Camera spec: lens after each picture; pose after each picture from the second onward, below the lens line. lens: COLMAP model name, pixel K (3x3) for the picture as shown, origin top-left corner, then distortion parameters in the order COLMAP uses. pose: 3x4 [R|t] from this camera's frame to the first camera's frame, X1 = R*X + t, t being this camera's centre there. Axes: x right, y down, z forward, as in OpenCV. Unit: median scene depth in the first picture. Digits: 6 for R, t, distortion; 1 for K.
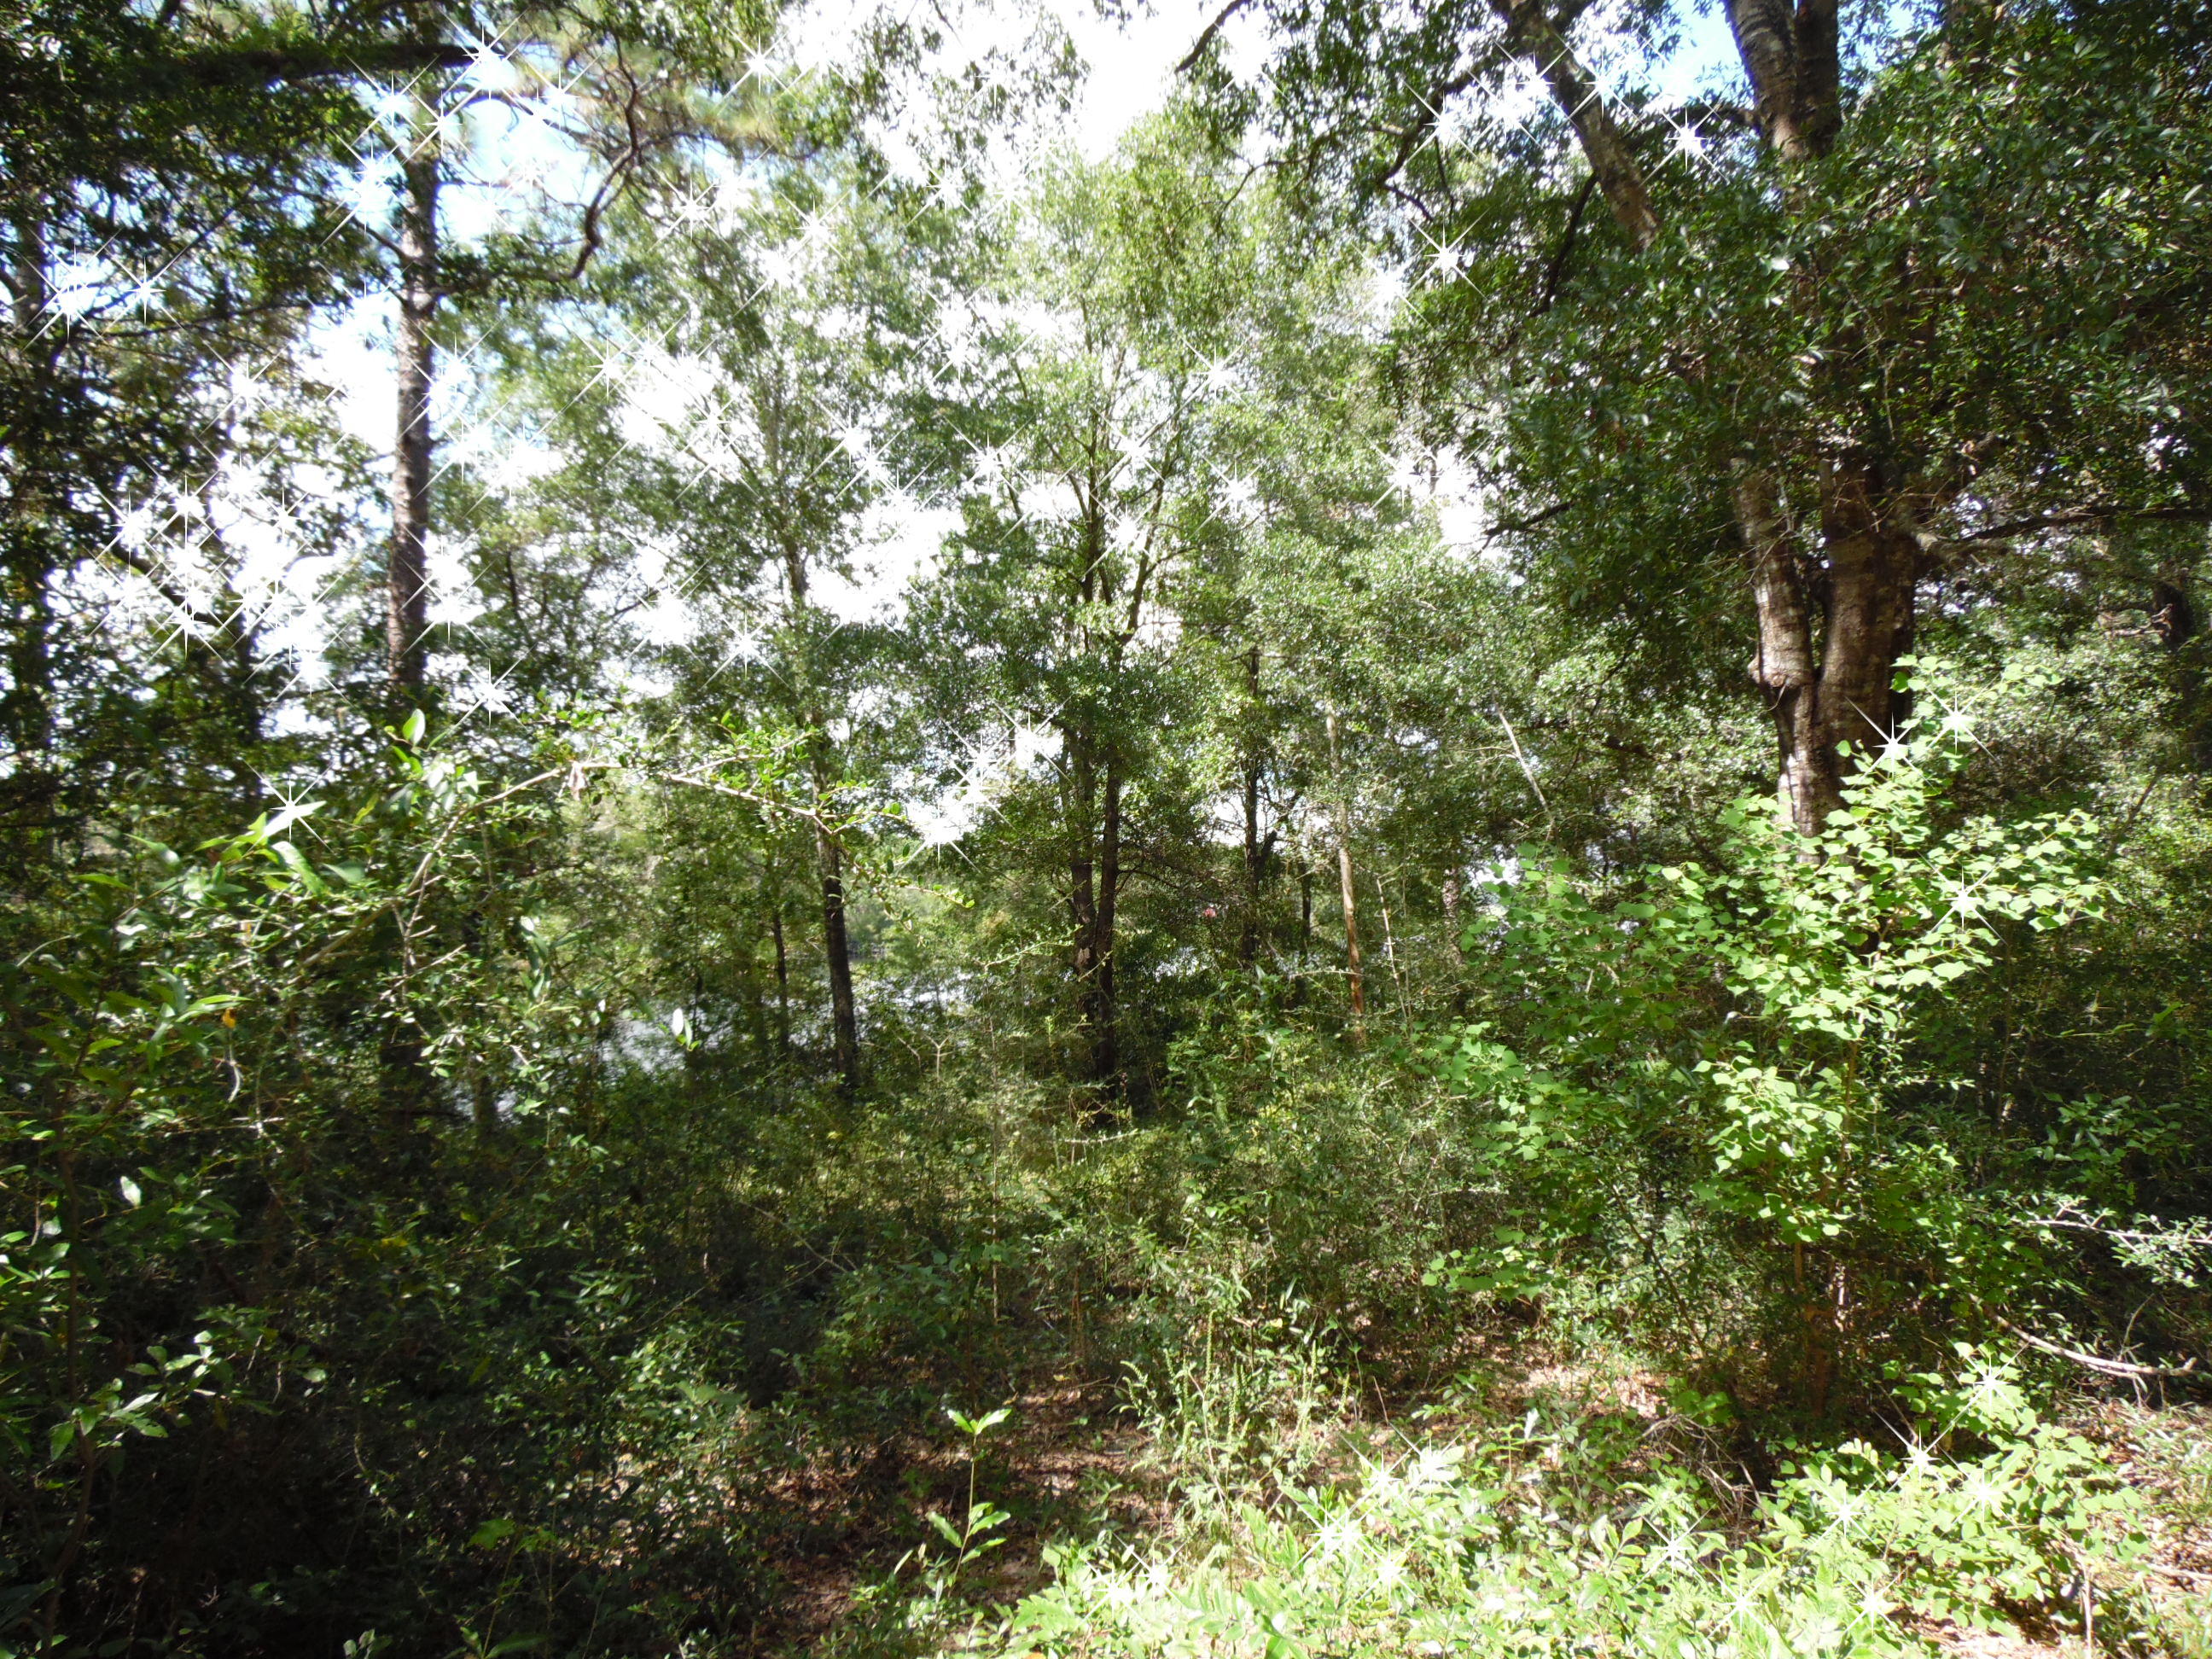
lens RADIAL K [[1661.5, 0, 1107.8], [0, 1661.5, 824.5], [0, 0, 1]] dist [-0.031228, 0.071483]
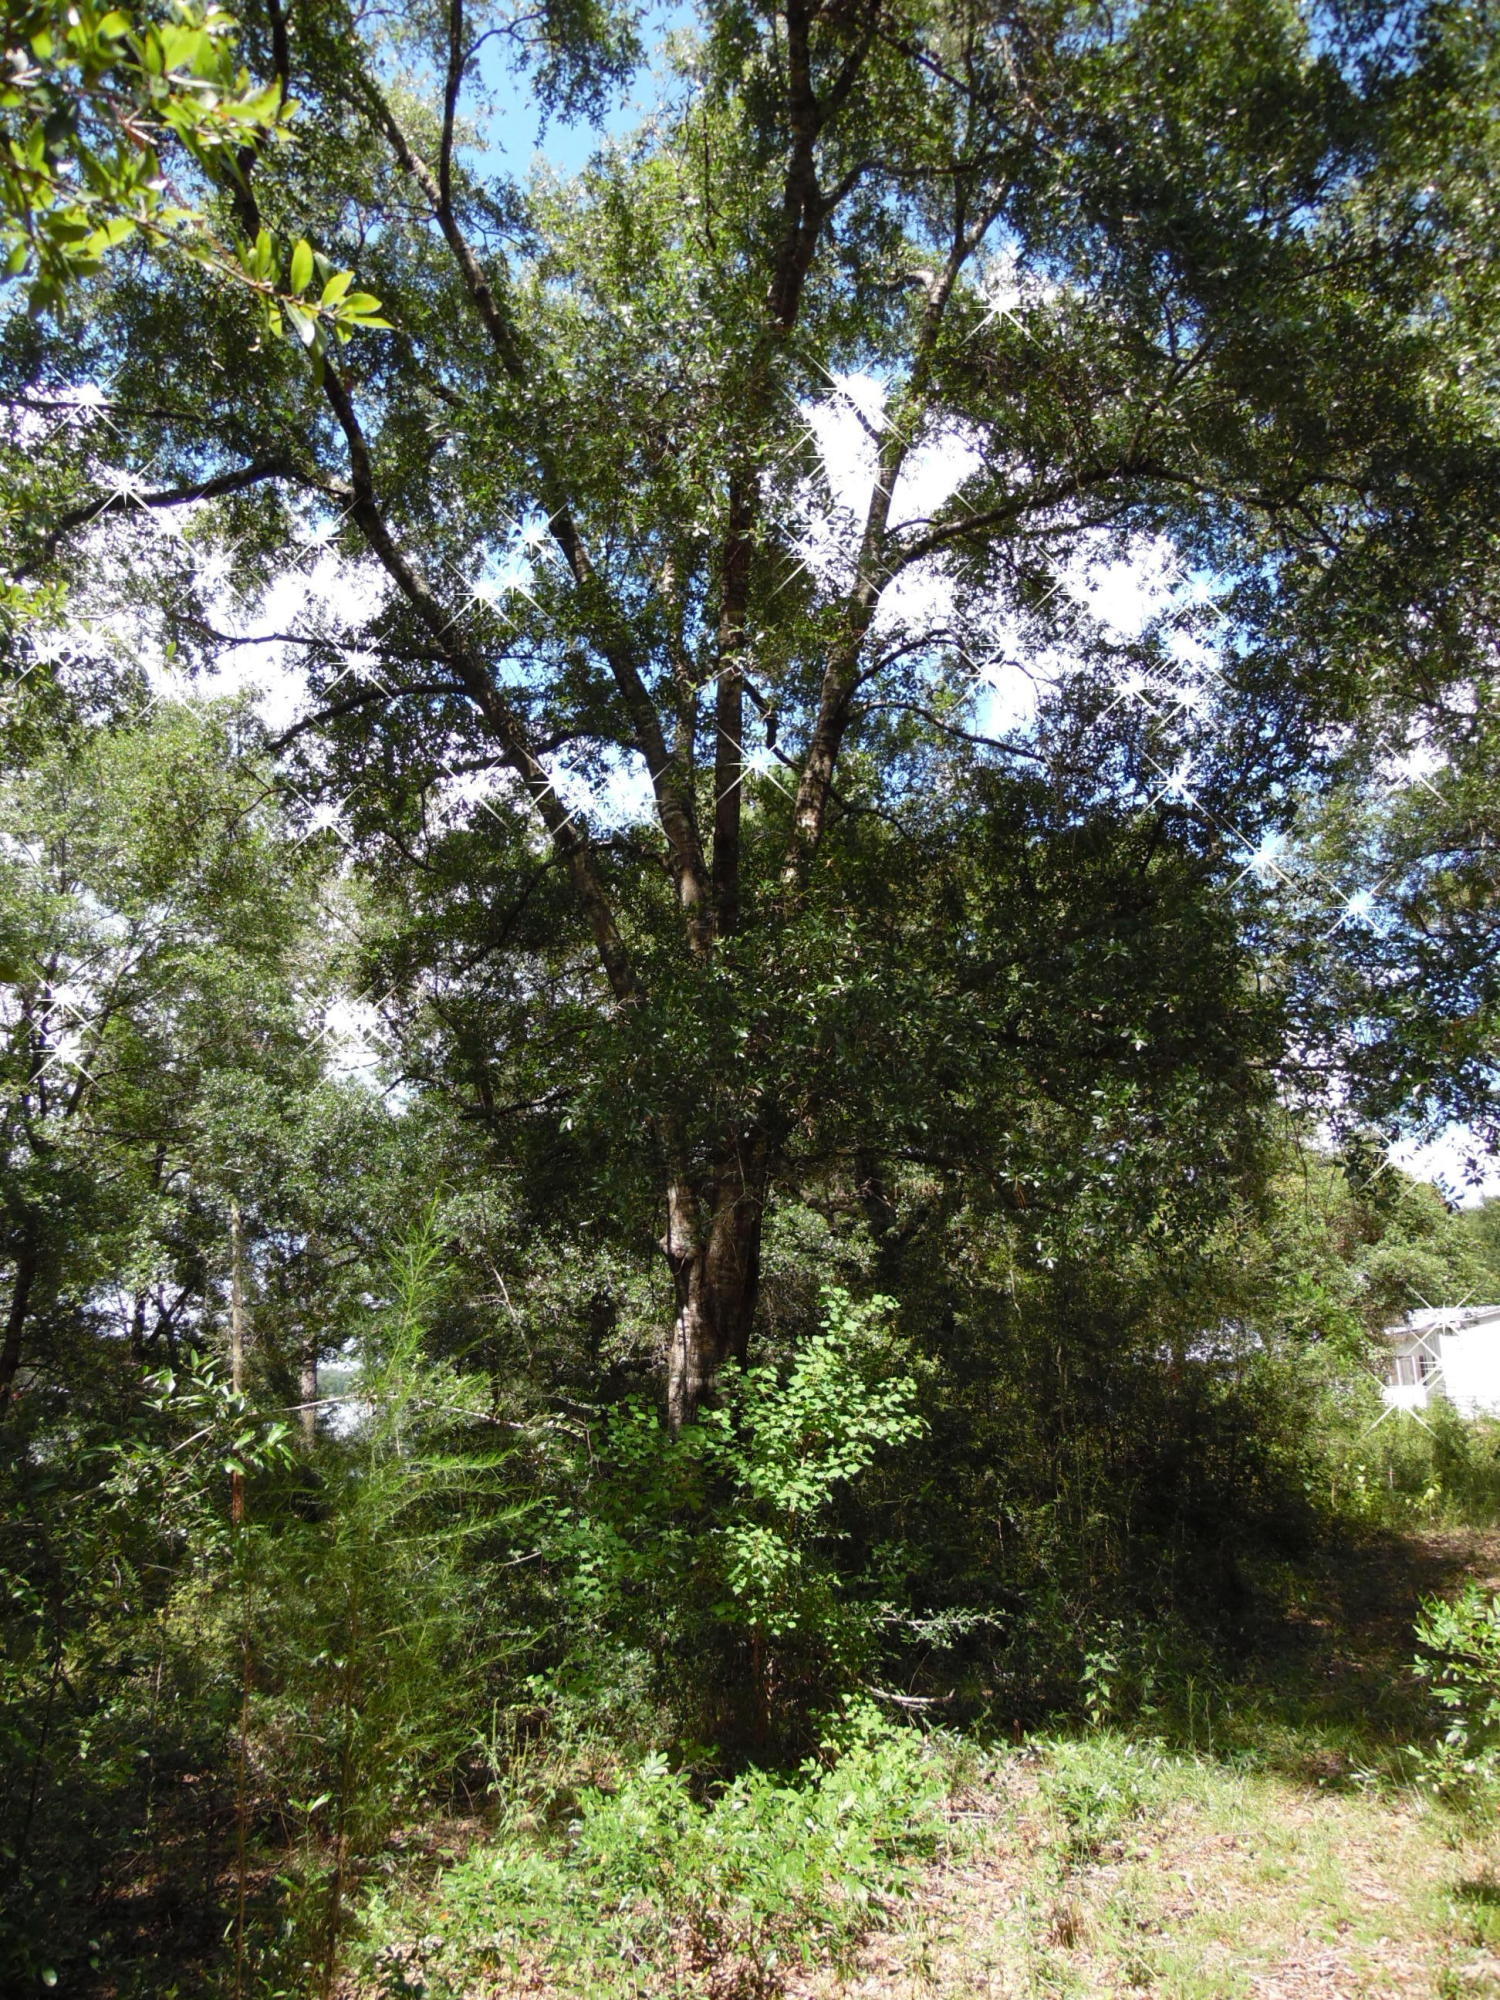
lens RADIAL K [[1502.3, 0, 750.0], [0, 1502.3, 1000.0], [0, 0, 1]] dist [-0.031228, 0.071483]
pose [[0.875004, 0.123397, 0.468126, -0.402195], [-0.024818, 0.977132, -0.211182, -0.061781], [-0.483480, 0.173168, 0.858056, -0.423488]]
